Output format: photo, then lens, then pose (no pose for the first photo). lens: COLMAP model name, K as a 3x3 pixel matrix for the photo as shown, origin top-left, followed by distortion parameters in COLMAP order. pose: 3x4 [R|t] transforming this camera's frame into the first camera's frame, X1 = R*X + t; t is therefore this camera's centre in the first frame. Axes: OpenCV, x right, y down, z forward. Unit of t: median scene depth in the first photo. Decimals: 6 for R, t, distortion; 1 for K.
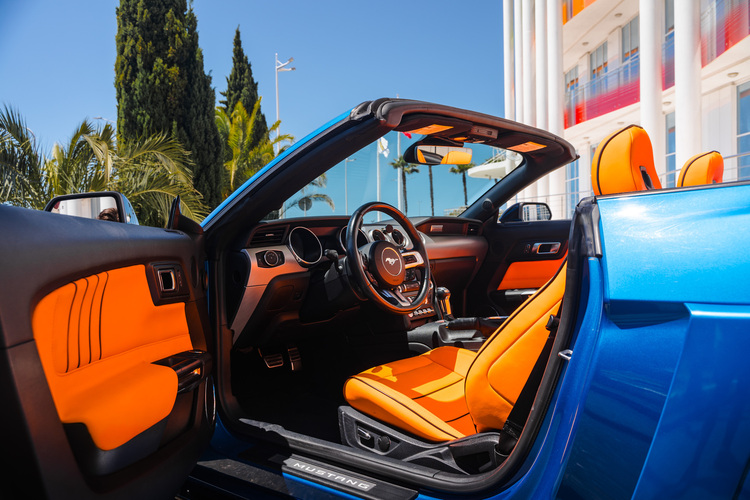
lens RADIAL K [[622.5, 0, 373.6], [0, 622.5, 249.8], [0, 0, 1]] dist [0.072692, -0.002855]
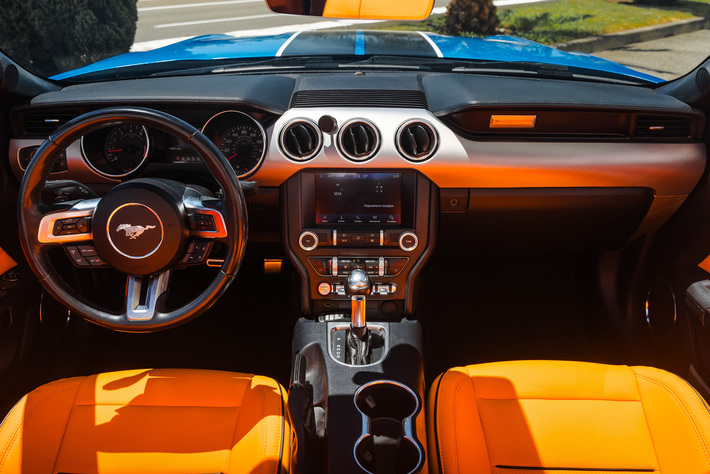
lens RADIAL K [[589.3, 0, 352.2], [0, 589.3, 236.6], [0, 0, 1]] dist [0.072692, -0.002855]
pose [[0.639871, 0.385463, -0.664818, 0.403695], [-0.046147, 0.882817, 0.467444, -0.184052], [0.767096, -0.268425, 0.582677, 0.717960]]
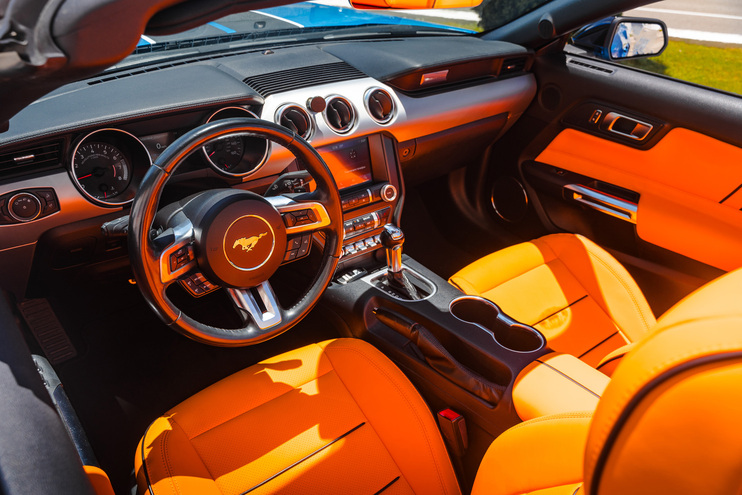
lens RADIAL K [[615.8, 0, 372.4], [0, 615.8, 246.2], [0, 0, 1]] dist [0.072692, -0.002855]
pose [[0.976851, 0.174437, -0.123831, 0.164173], [-0.089344, 0.858636, 0.504739, -0.210225], [0.194371, -0.481991, 0.854344, 0.489152]]
